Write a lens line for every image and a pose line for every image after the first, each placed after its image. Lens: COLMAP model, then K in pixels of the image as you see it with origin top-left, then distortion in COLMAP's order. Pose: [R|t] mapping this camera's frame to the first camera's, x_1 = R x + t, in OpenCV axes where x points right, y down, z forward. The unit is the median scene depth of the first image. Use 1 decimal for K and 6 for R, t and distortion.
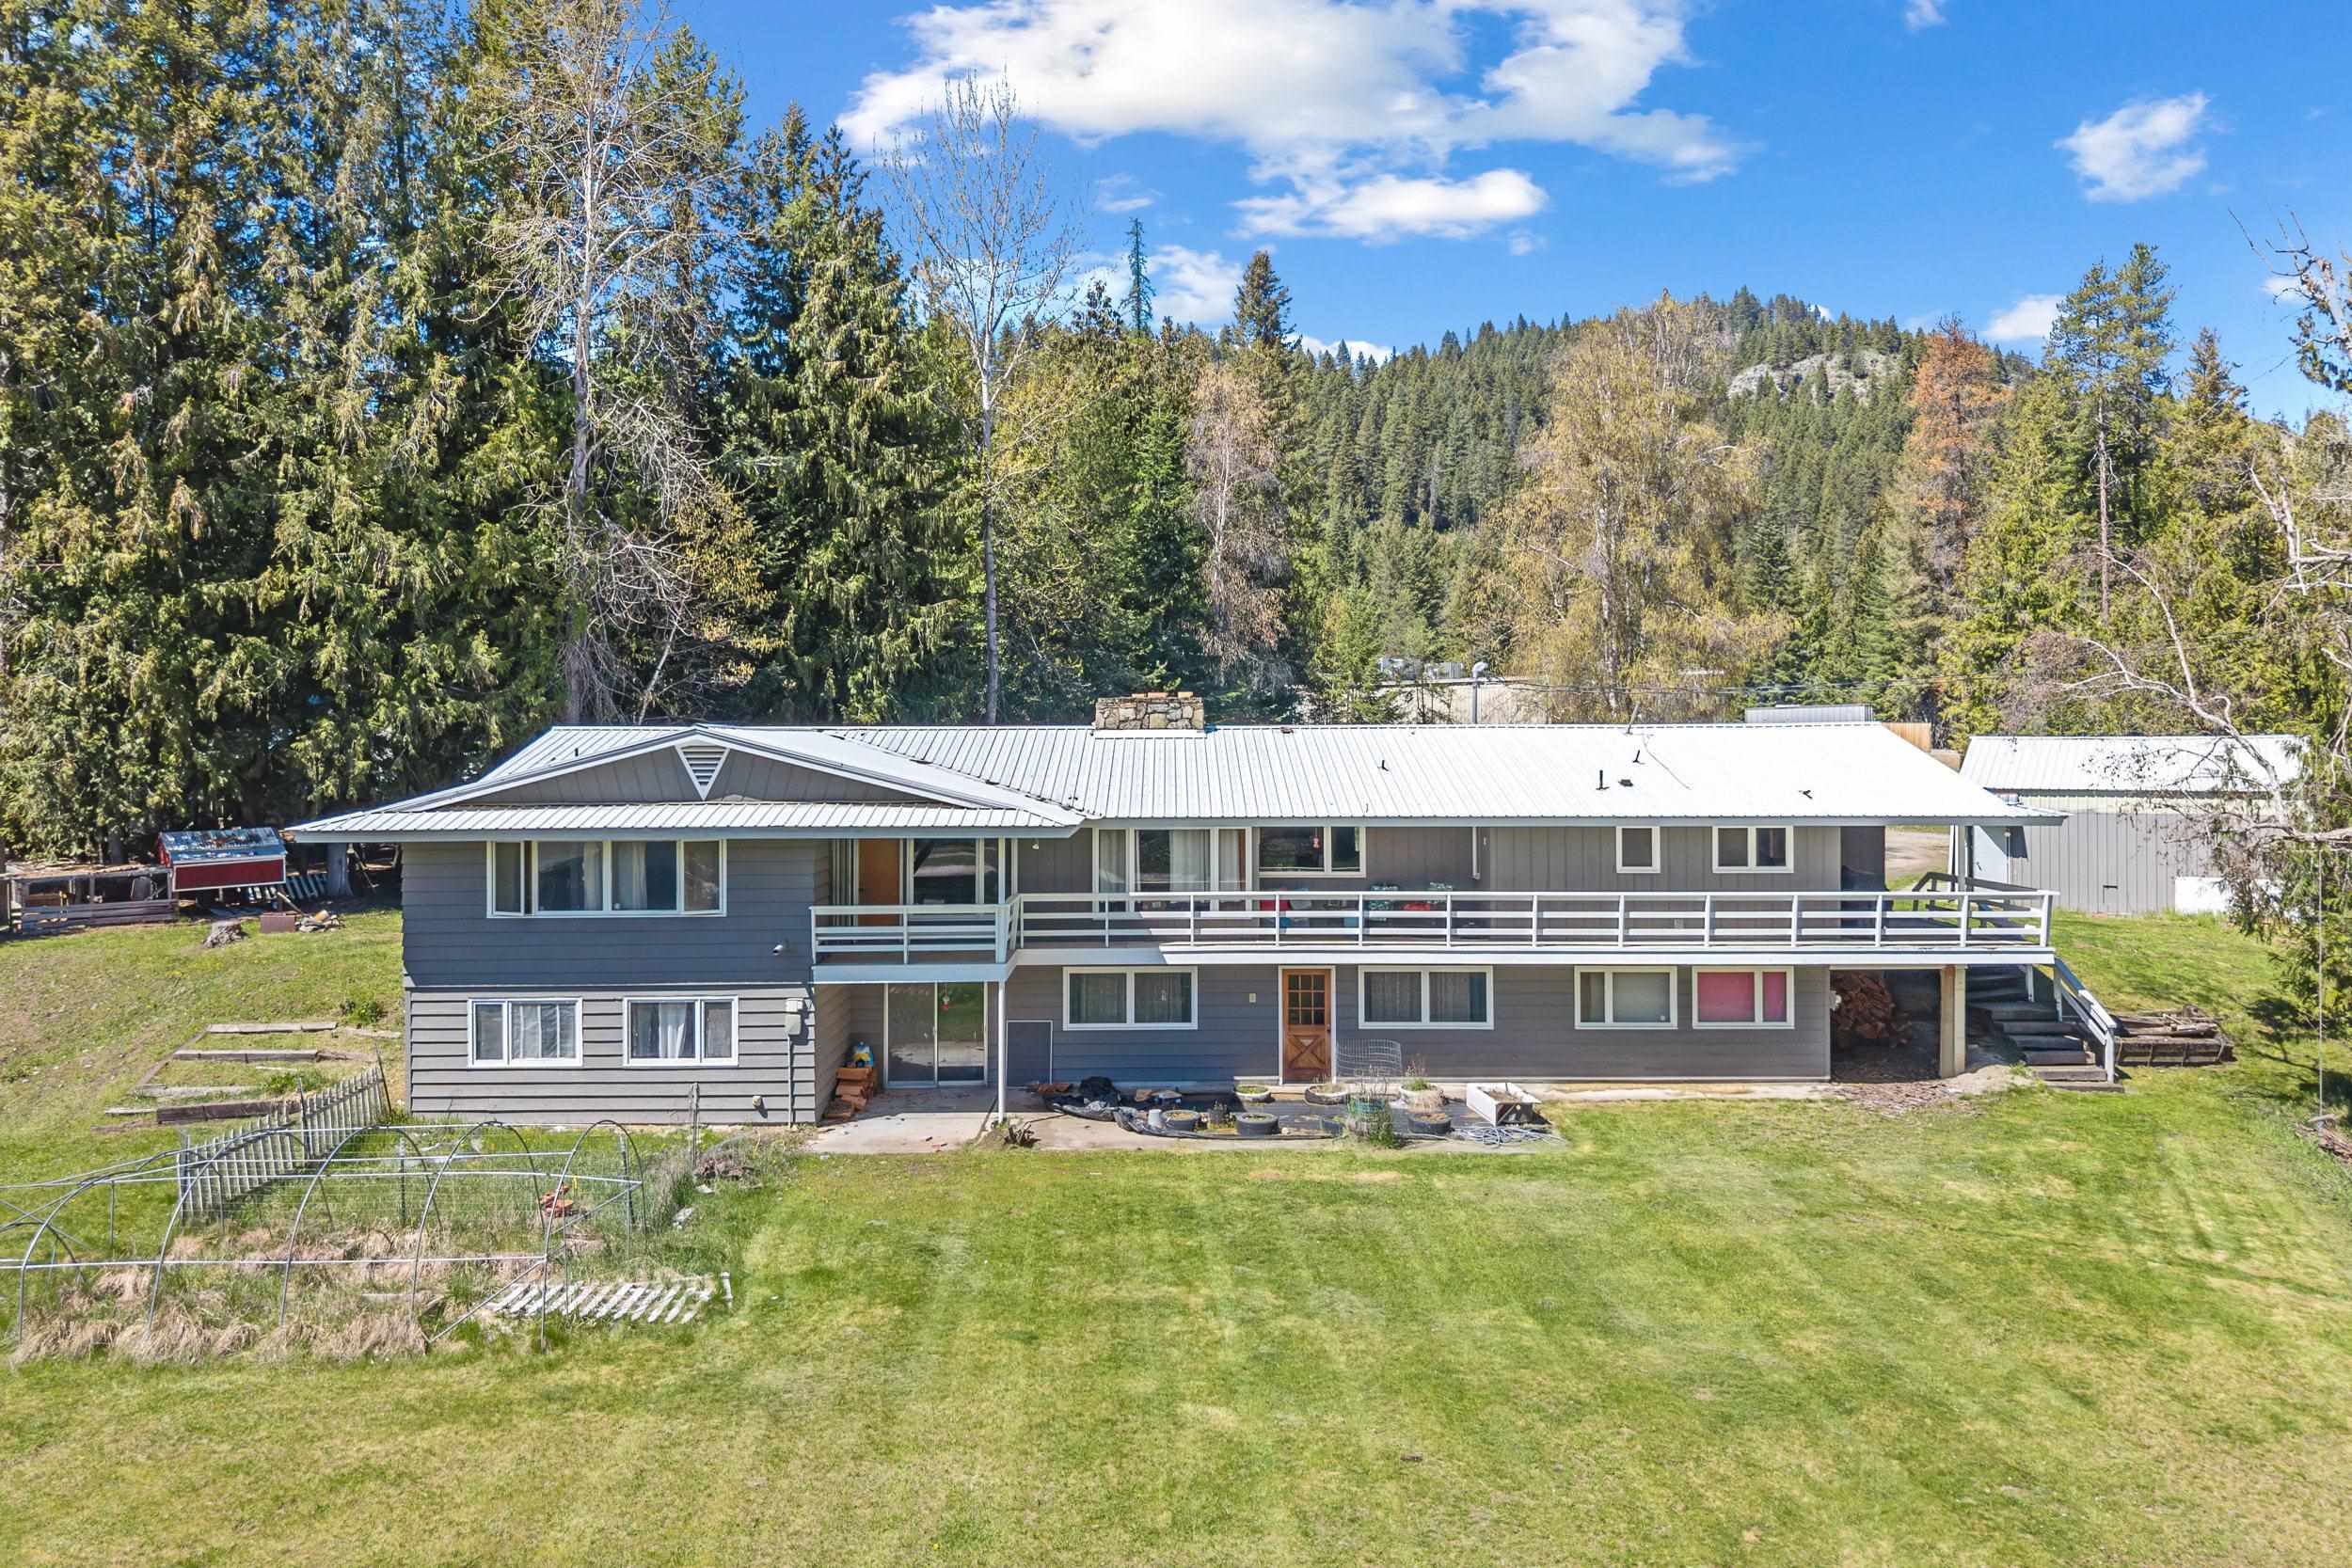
lens RADIAL K [[1647.5, 0, 1186.8], [0, 1647.5, 782.7], [0, 0, 1]] dist [0.028431, -0.052324]
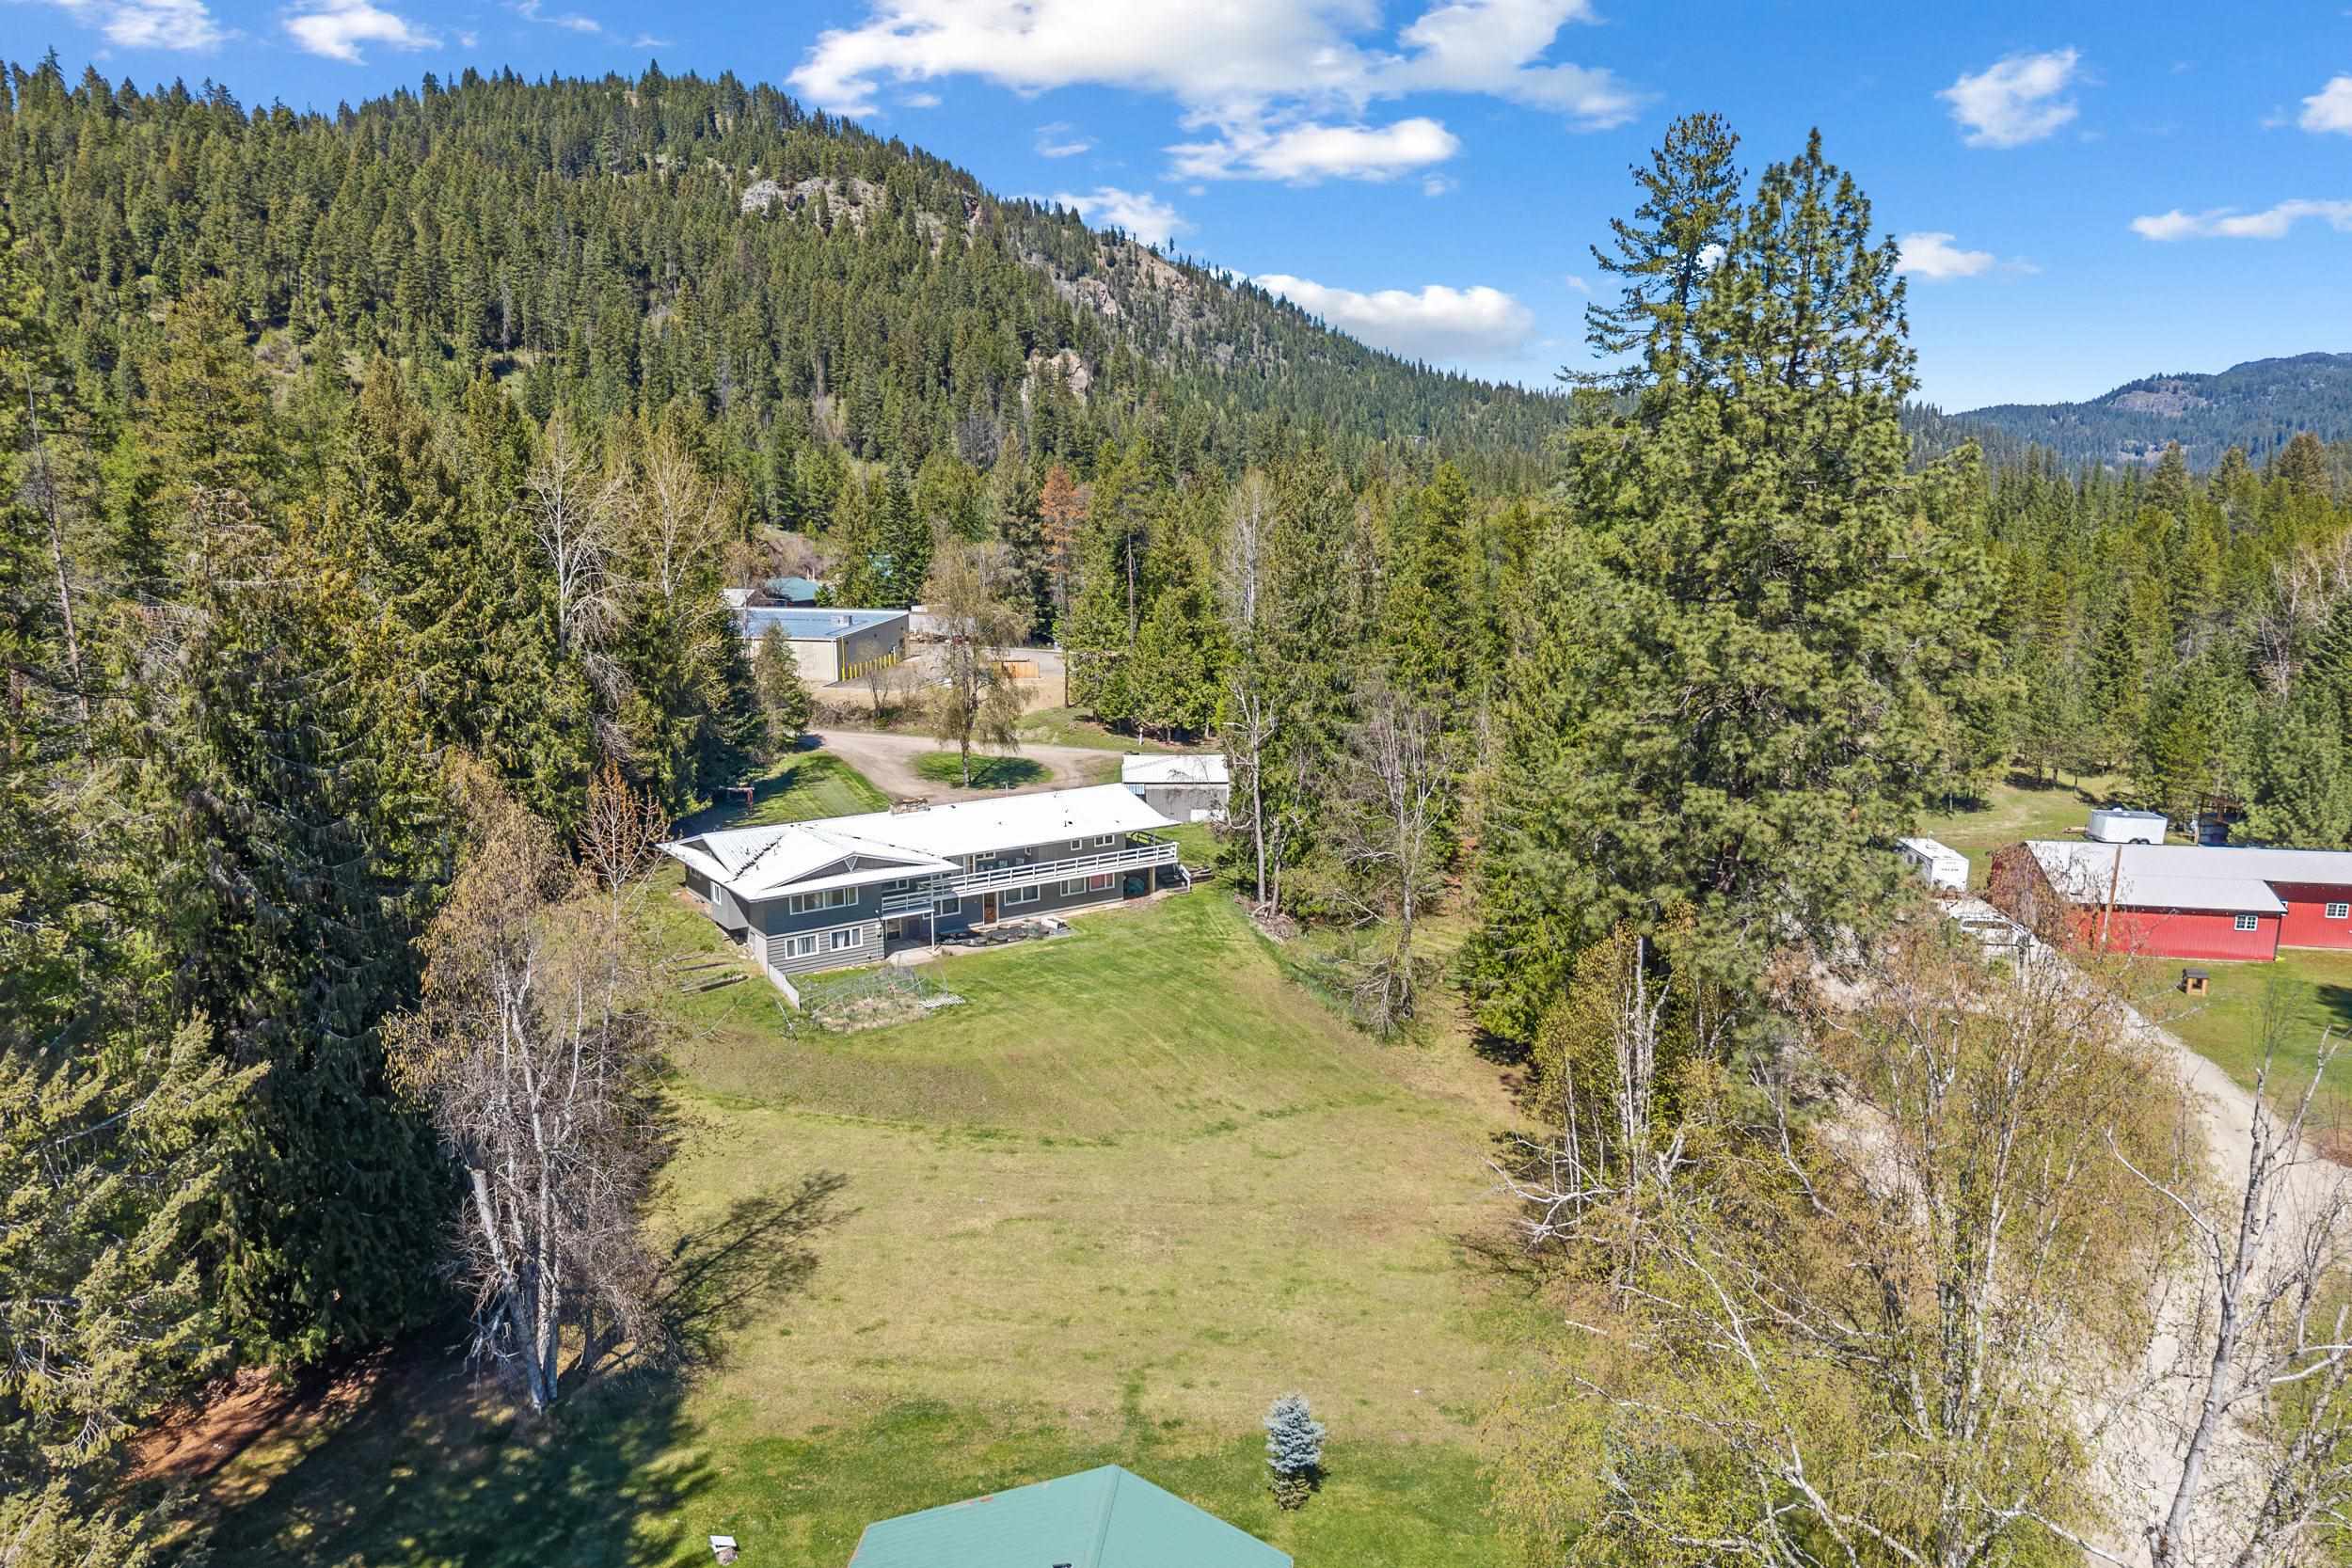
lens RADIAL K [[1626.2, 0, 1171.7], [0, 1626.2, 771.1], [0, 0, 1]] dist [0.139516, -0.262171]
pose [[0.825891, -0.096726, 0.555472, -1.122105], [0.007345, 0.986937, 0.160937, -0.511298], [-0.563783, -0.128837, 0.815813, -1.456831]]
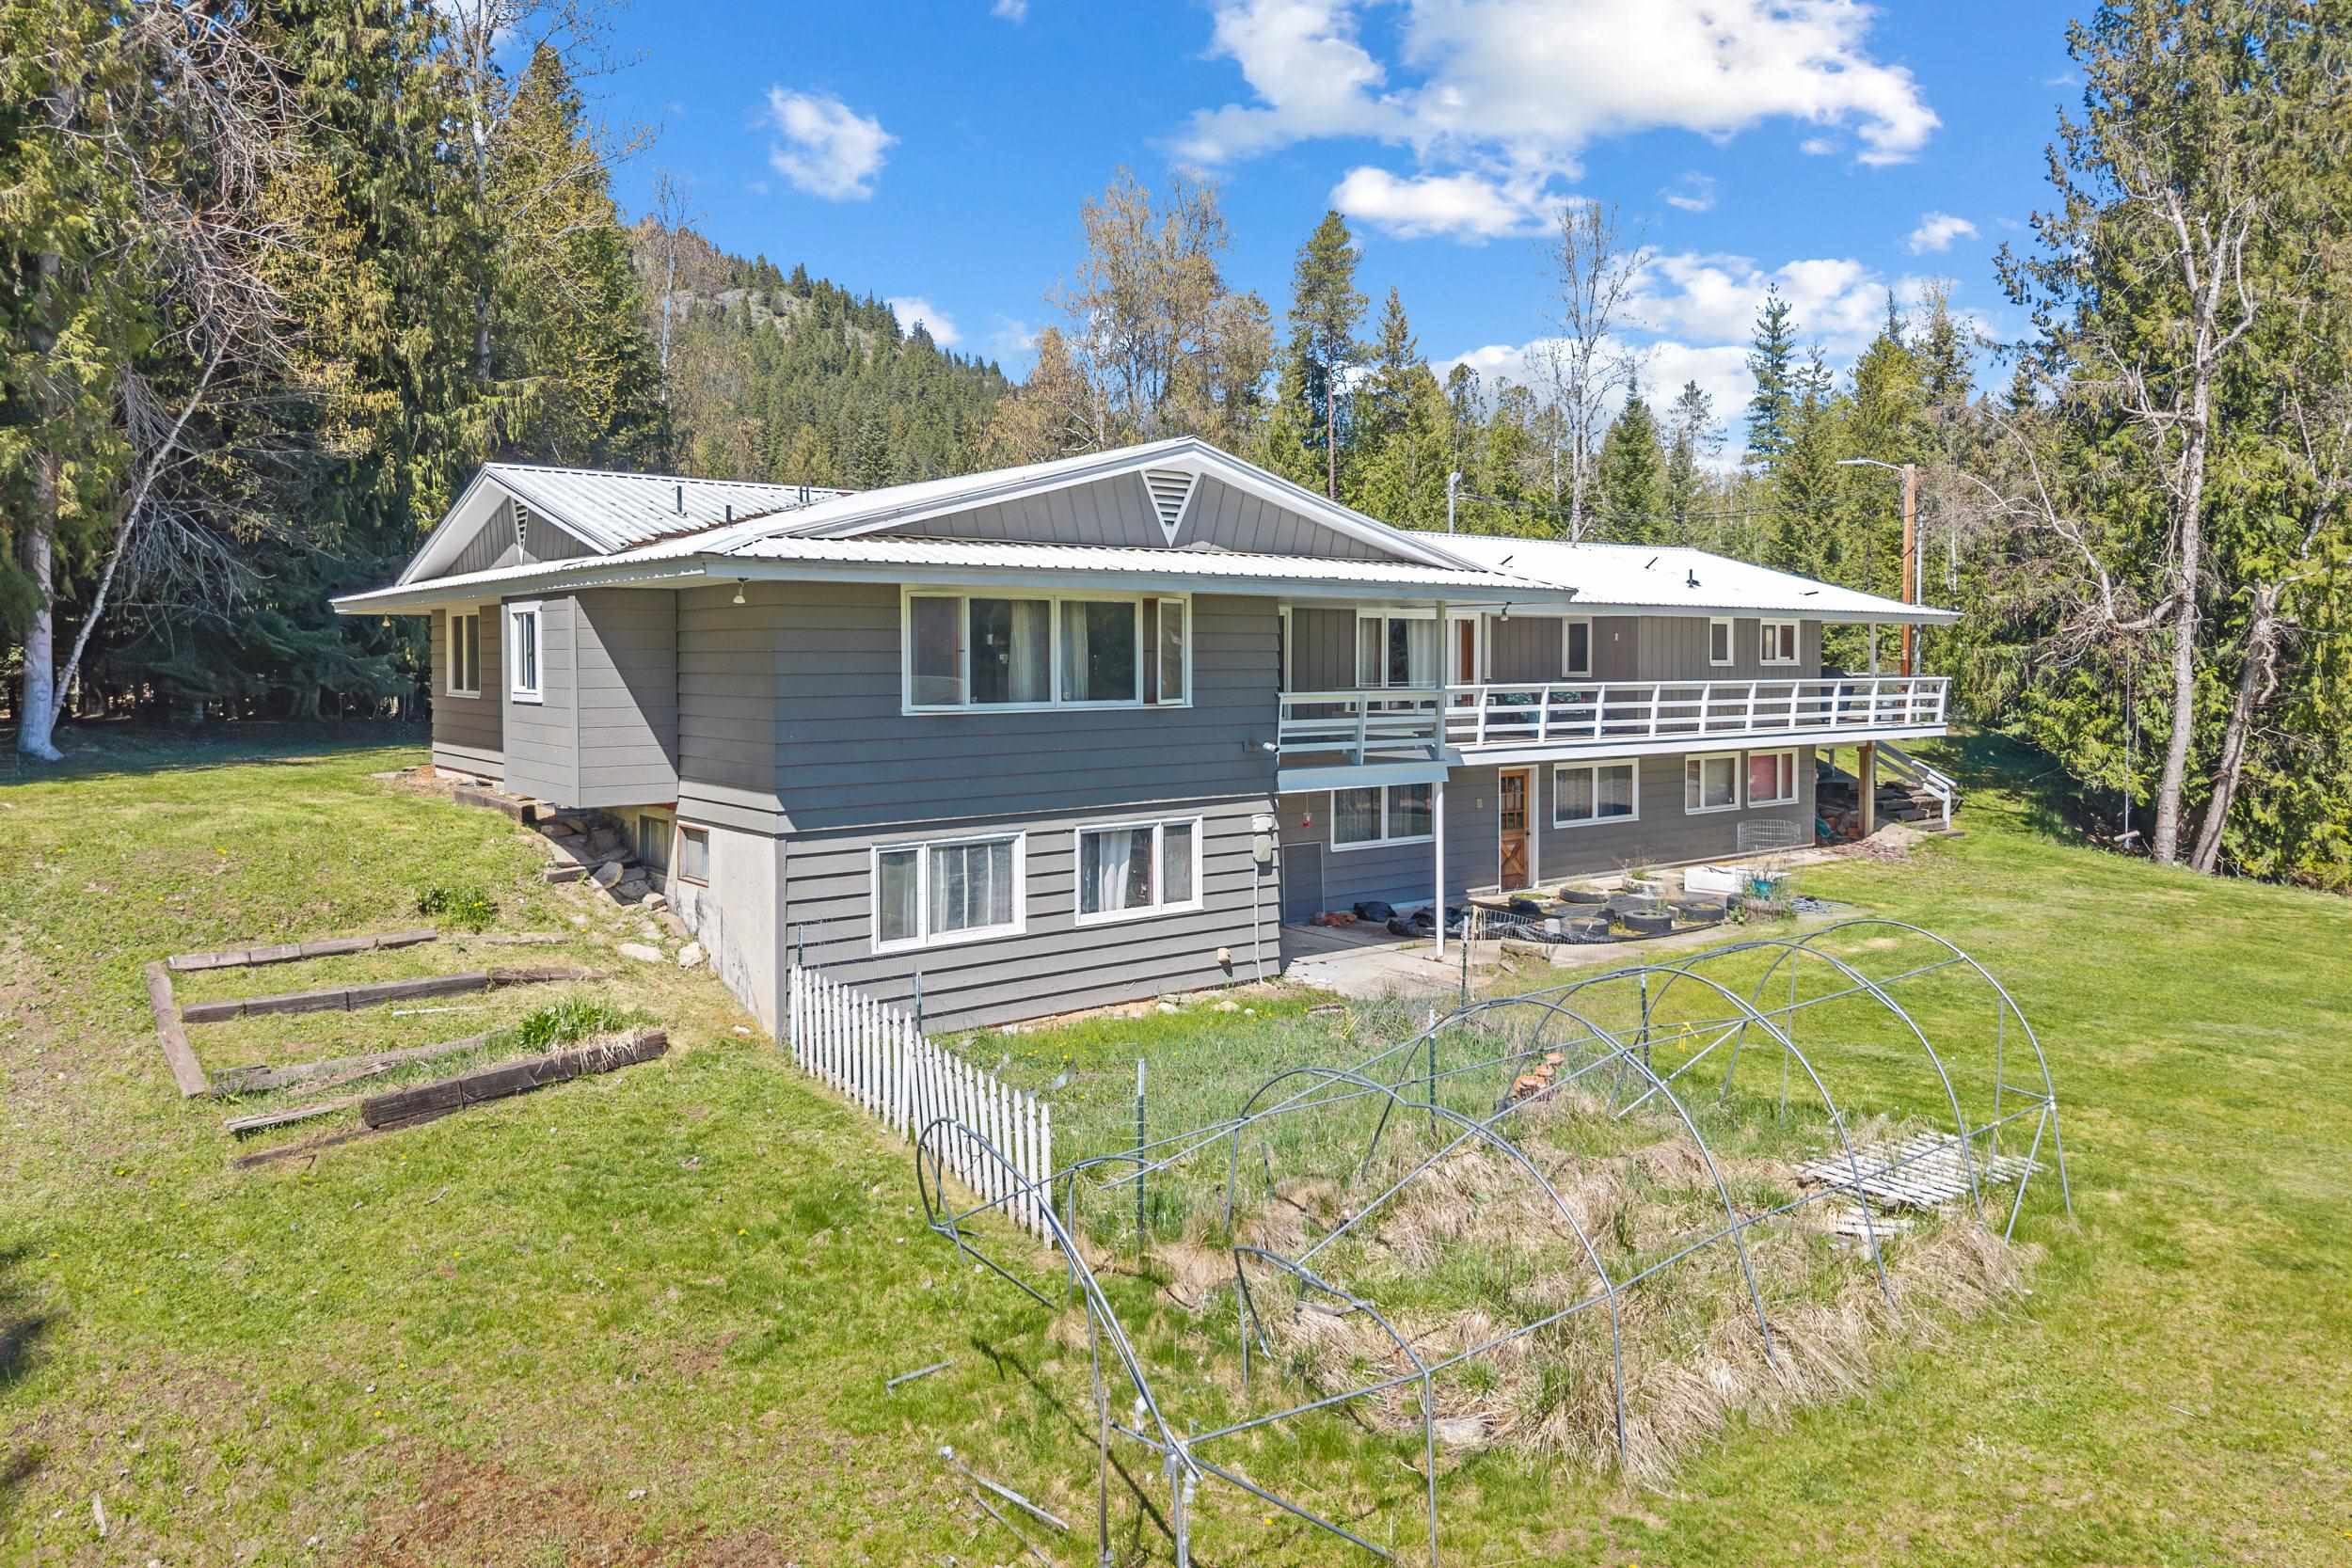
lens RADIAL K [[1569.2, 0, 1164.9], [0, 1569.2, 691.3], [0, 0, 1]] dist [0.072124, -0.045088]
pose [[0.786068, -0.009963, 0.618060, -0.509700], [0.011537, 0.999932, 0.001446, 0.051762], [-0.618032, 0.005994, 0.786130, 0.327084]]
